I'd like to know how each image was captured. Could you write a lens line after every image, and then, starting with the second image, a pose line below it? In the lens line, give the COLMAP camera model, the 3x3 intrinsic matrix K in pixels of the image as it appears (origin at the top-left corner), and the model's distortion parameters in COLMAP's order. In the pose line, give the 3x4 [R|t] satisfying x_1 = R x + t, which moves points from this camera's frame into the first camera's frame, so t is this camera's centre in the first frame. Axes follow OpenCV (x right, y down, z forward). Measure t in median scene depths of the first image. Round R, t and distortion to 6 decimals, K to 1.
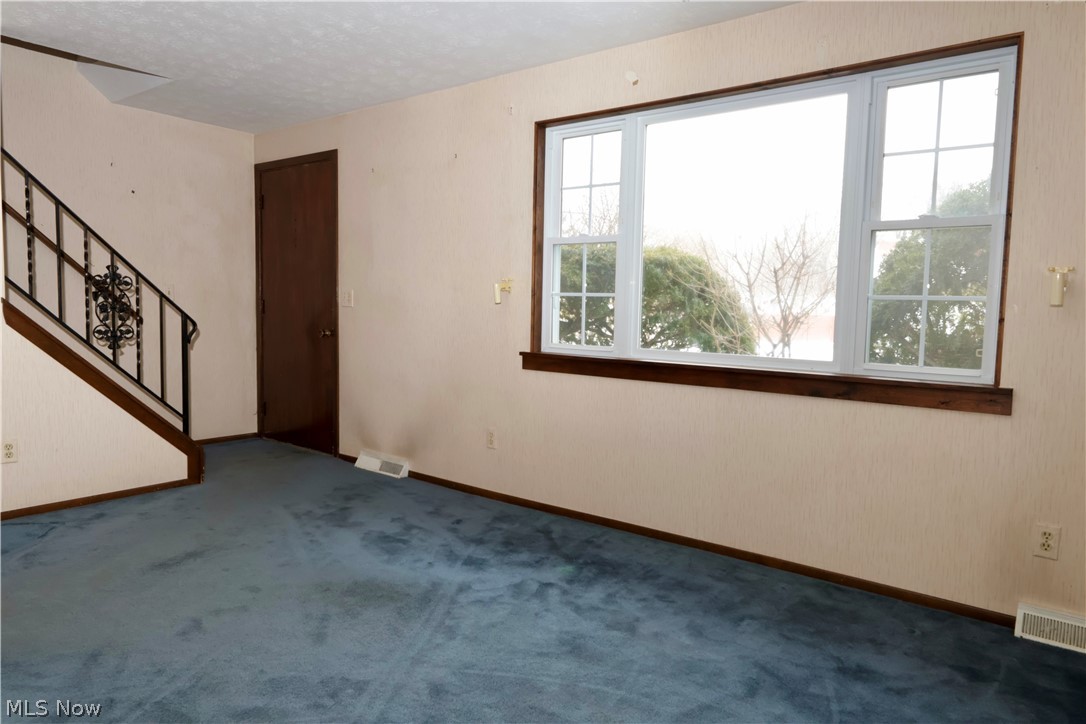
lens RADIAL K [[708.4, 0, 554.2], [0, 708.4, 363.6], [0, 0, 1]] dist [0.001194, 0.005786]
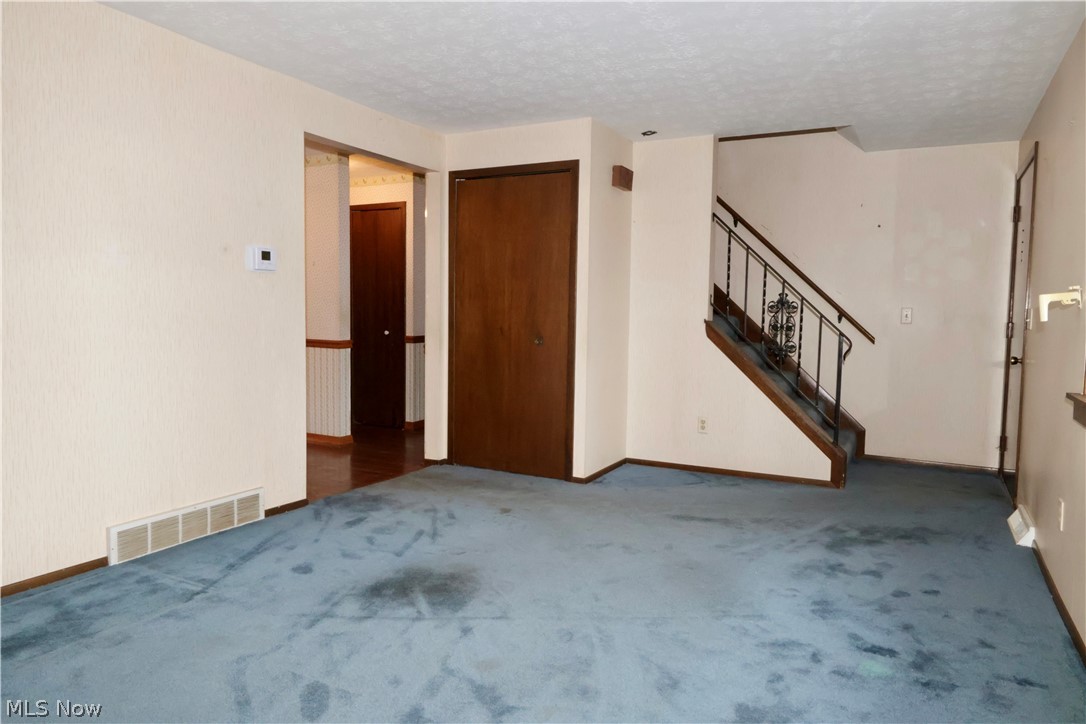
lens RADIAL K [[708.4, 0, 551.8], [0, 708.4, 361.7], [0, 0, 1]] dist [0.001194, 0.005786]
pose [[0.181655, 0.051182, -0.982029, 0.567945], [-0.097597, 0.994652, 0.033787, -0.022406], [0.978507, 0.089706, 0.185679, 0.408656]]
